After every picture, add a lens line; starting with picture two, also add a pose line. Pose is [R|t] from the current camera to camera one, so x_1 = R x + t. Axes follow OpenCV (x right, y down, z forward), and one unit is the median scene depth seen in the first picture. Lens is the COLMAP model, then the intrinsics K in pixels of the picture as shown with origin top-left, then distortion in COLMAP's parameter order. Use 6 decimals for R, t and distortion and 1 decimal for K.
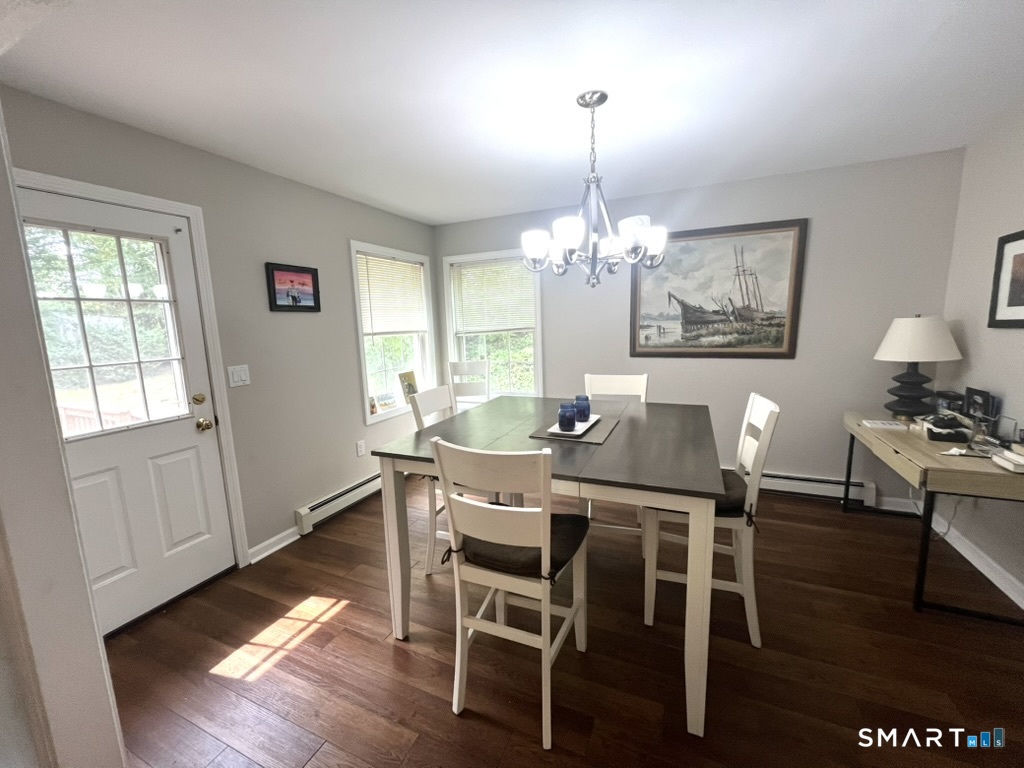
lens RADIAL K [[413.7, 0, 512.2], [0, 413.7, 382.7], [0, 0, 1]] dist [-0.000508, -0.000013]
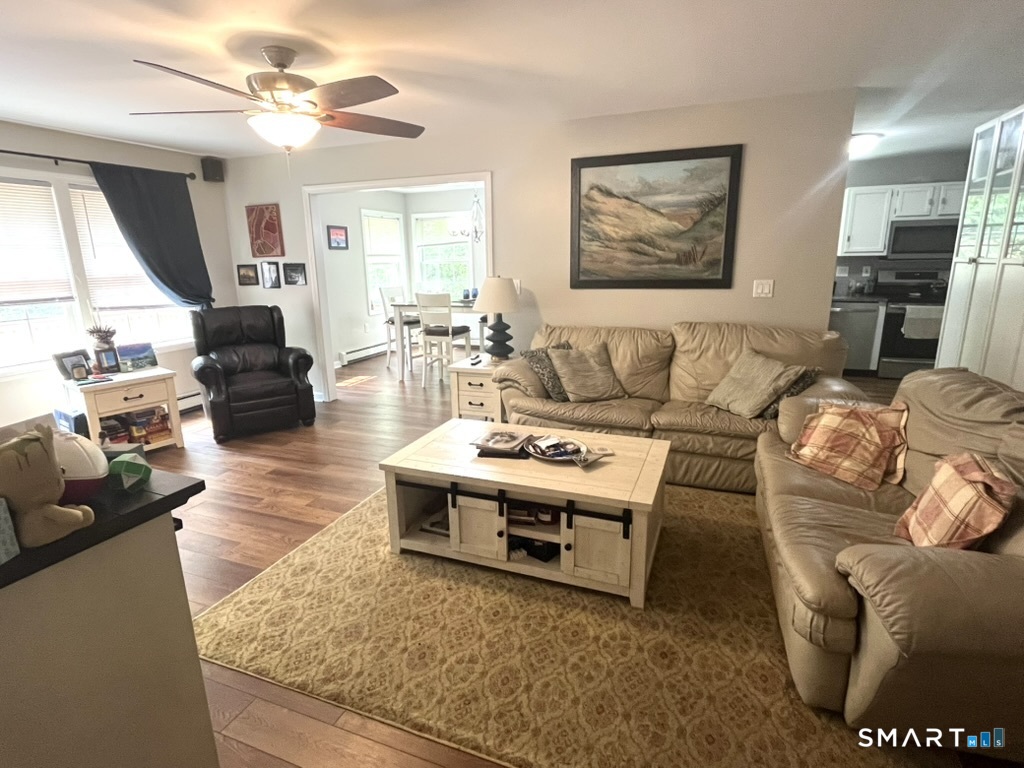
lens RADIAL K [[522.5, 0, 512.7], [0, 522.5, 384.1], [0, 0, 1]] dist [0.001172, 0.000035]
pose [[0.998642, 0.006666, 0.051675, 0.168028], [-0.011014, 0.996378, 0.084320, 0.233634], [-0.050926, -0.084775, 0.995098, -1.490156]]
